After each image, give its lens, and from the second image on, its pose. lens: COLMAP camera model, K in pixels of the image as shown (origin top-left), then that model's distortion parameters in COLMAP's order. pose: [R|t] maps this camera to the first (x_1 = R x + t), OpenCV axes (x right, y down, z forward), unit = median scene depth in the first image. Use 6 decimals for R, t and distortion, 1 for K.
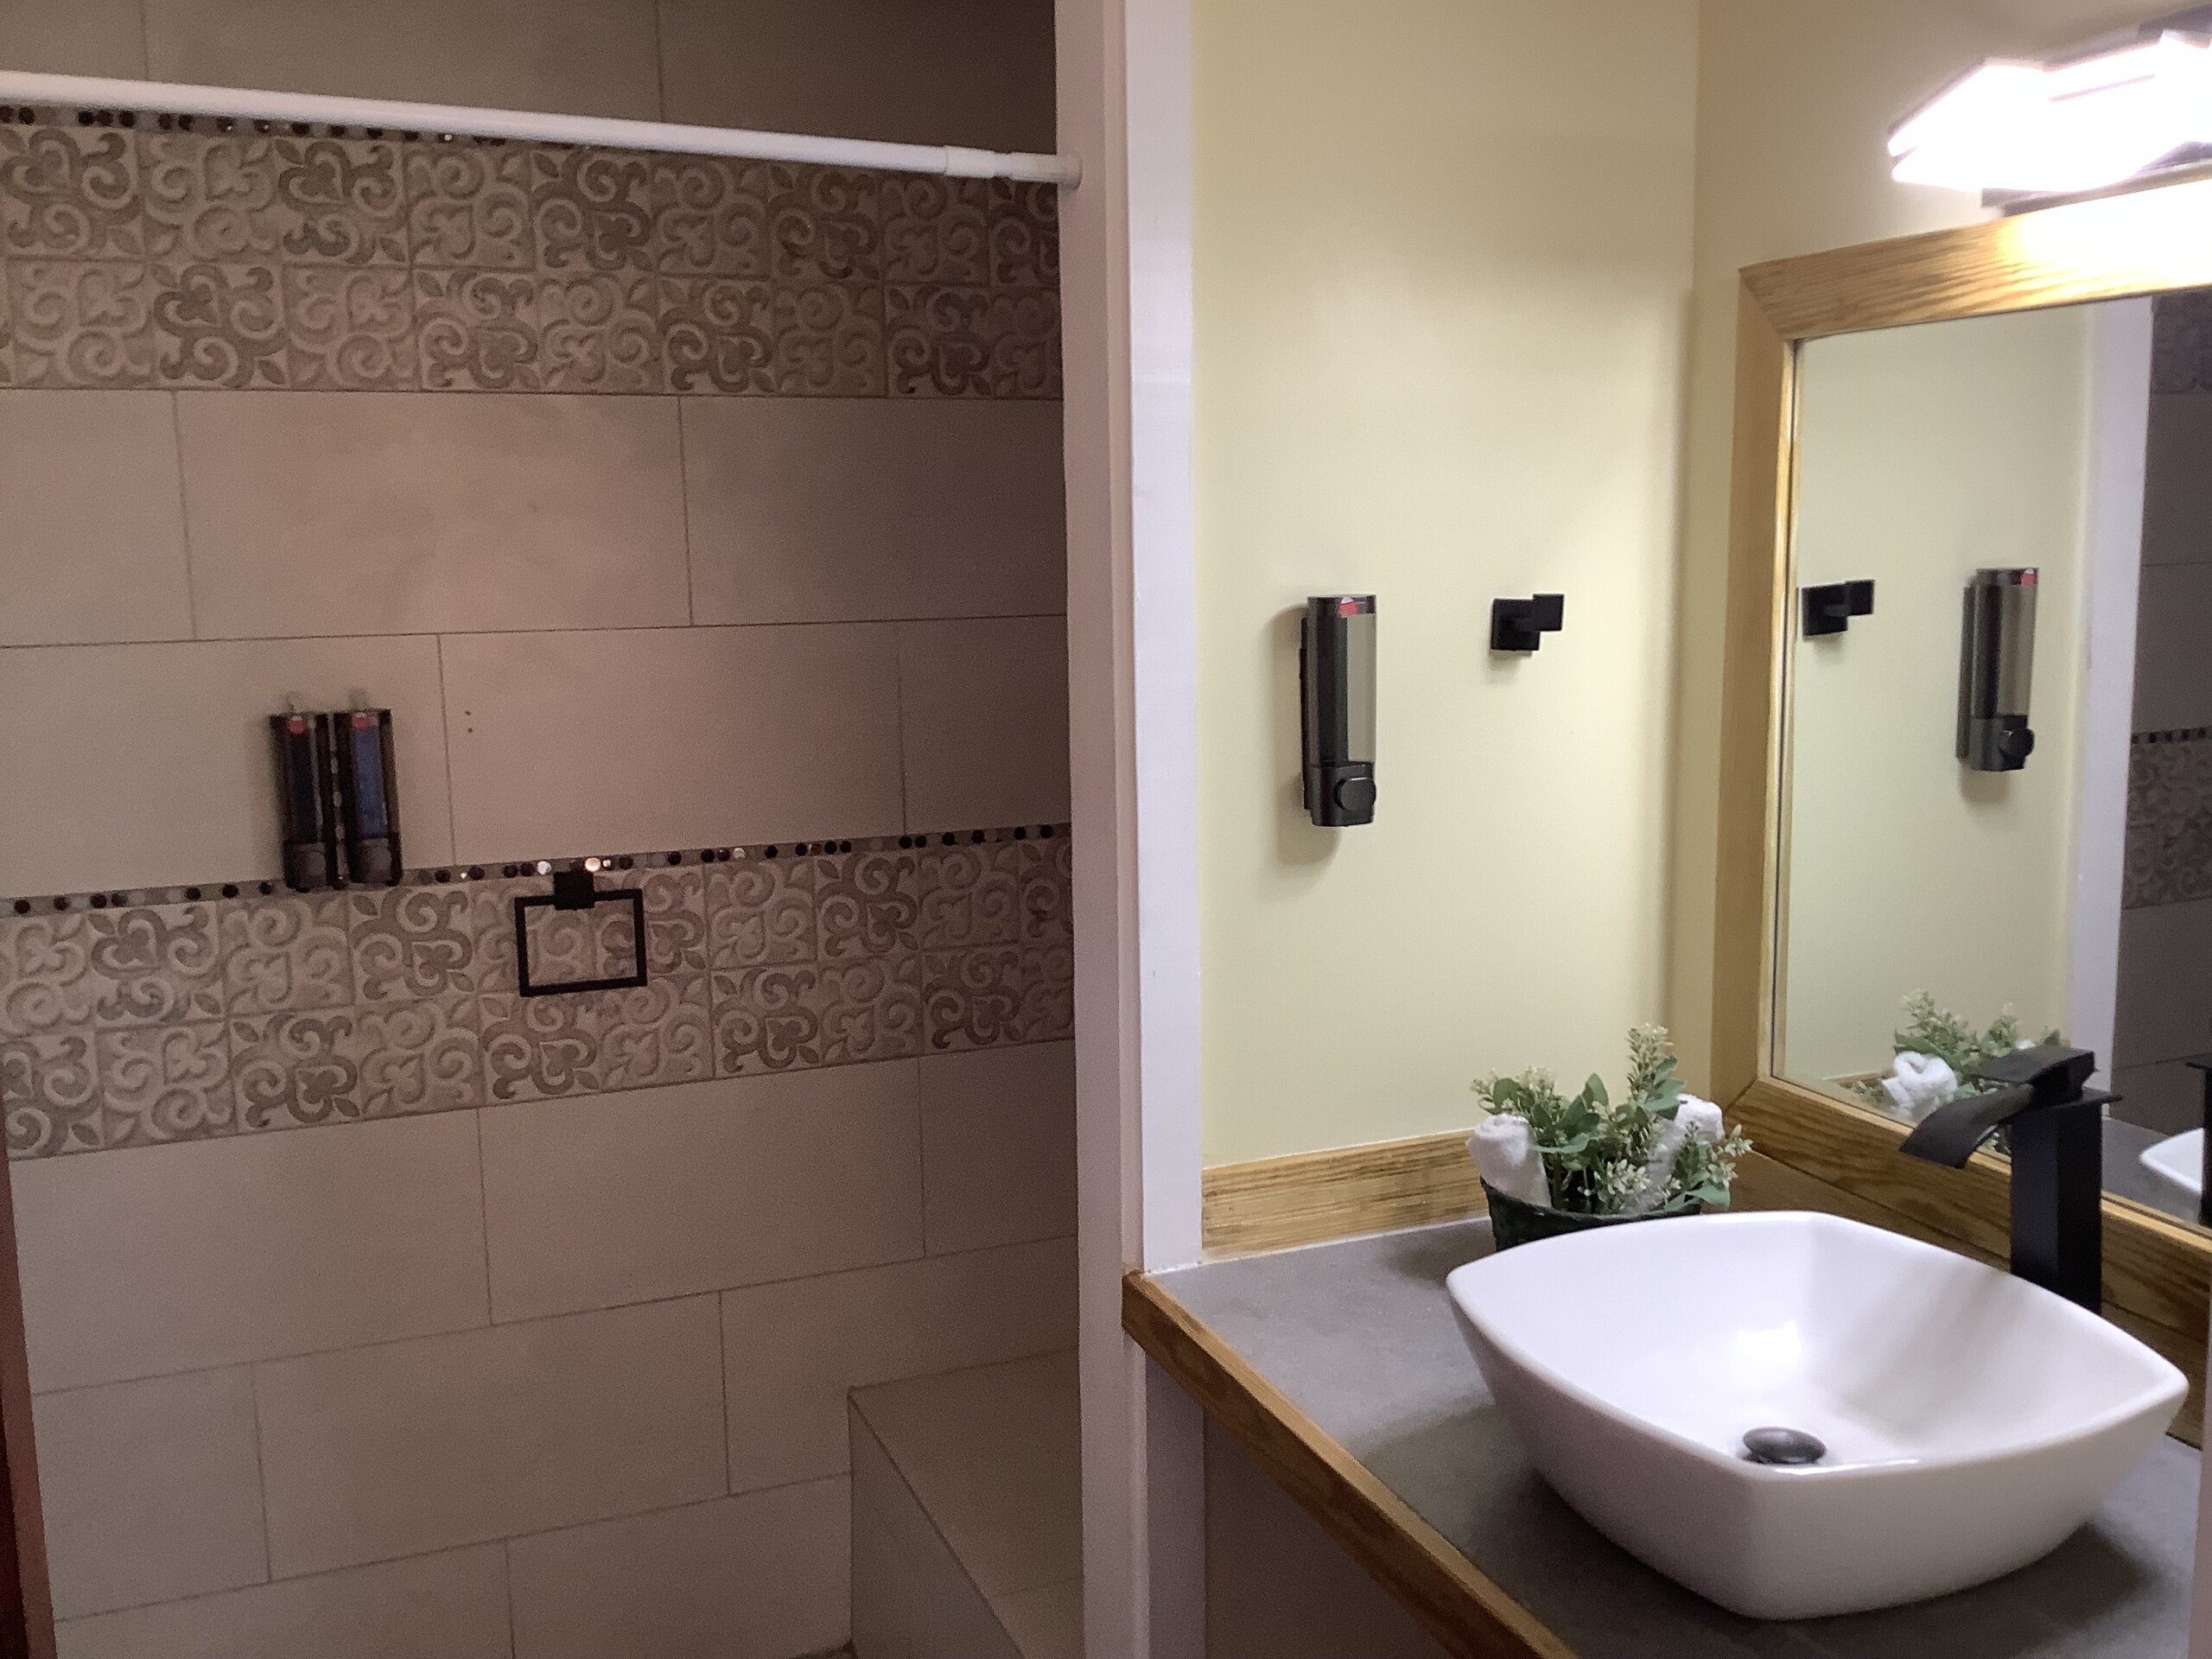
lens RADIAL K [[1998.6, 0, 1106.0], [0, 1998.6, 829.5], [0, 0, 1]] dist [0.117839, -0.206793]
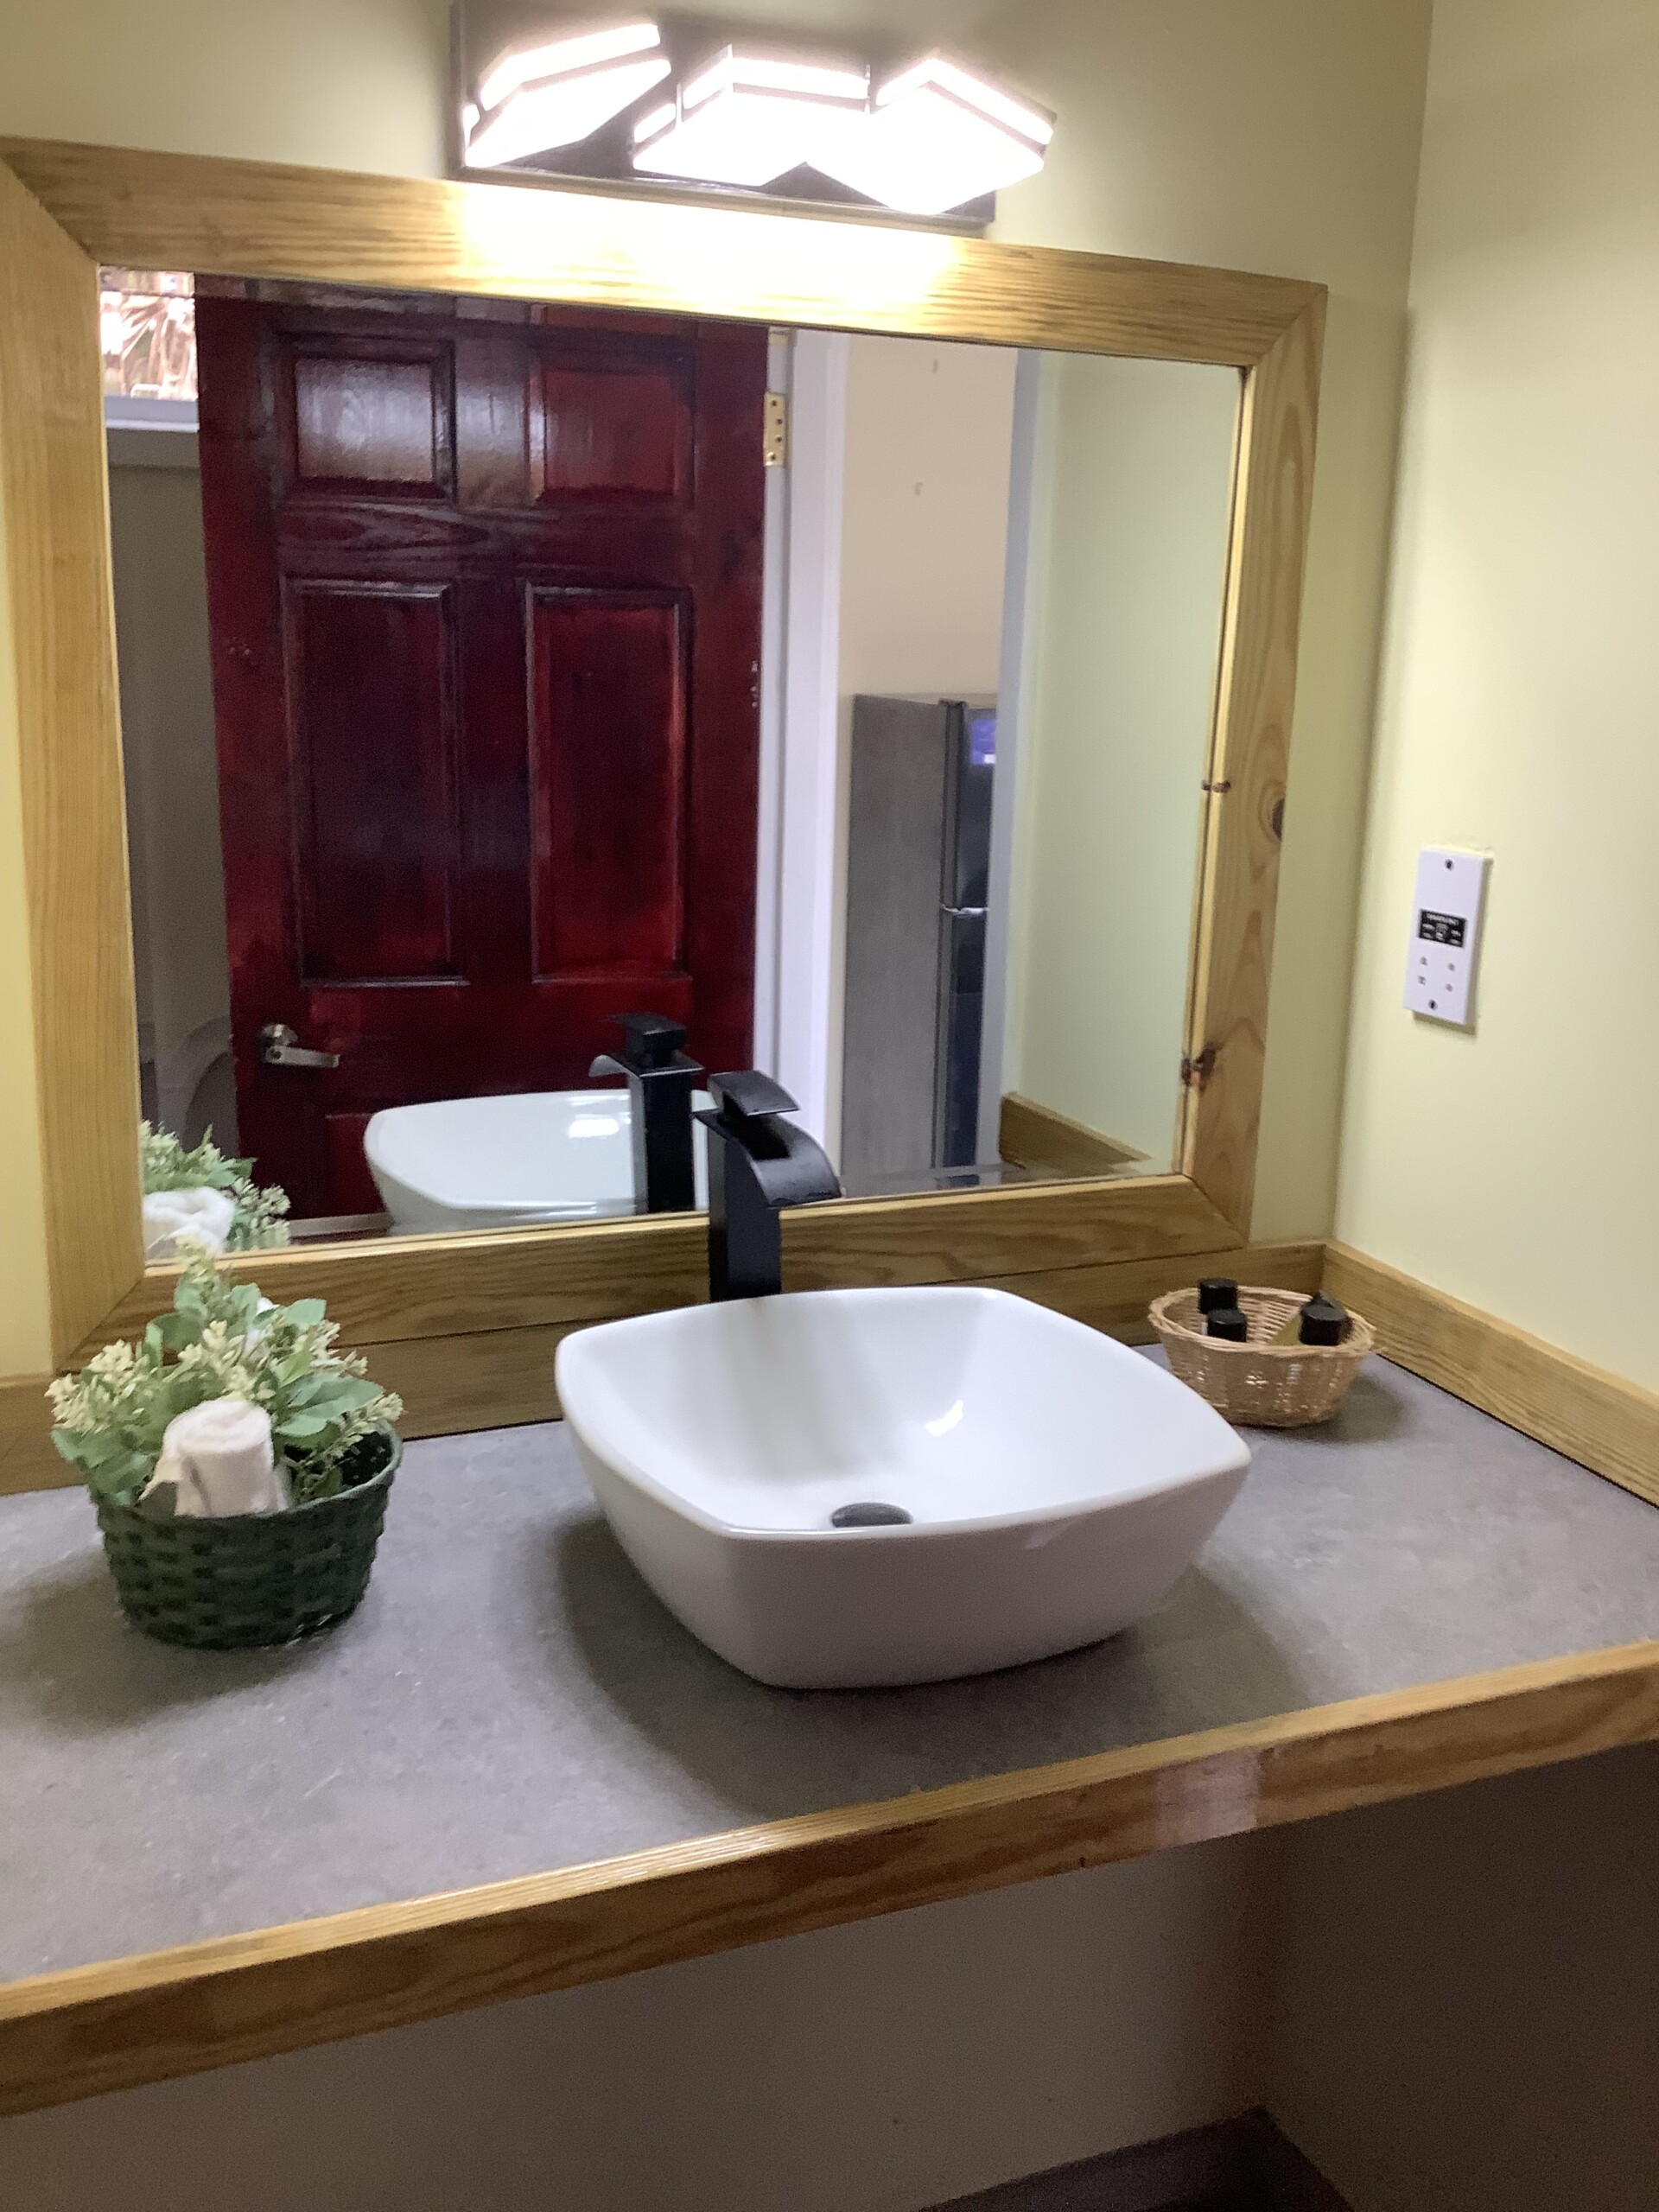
lens RADIAL K [[1998.6, 0, 826.7], [0, 1998.6, 1091.7], [0, 0, 1]] dist [0.117839, -0.206793]
pose [[-0.005895, -0.216300, 0.976309, -0.480347], [0.123874, 0.968648, 0.215351, -0.087902], [-0.992280, 0.122209, 0.021083, 0.845644]]
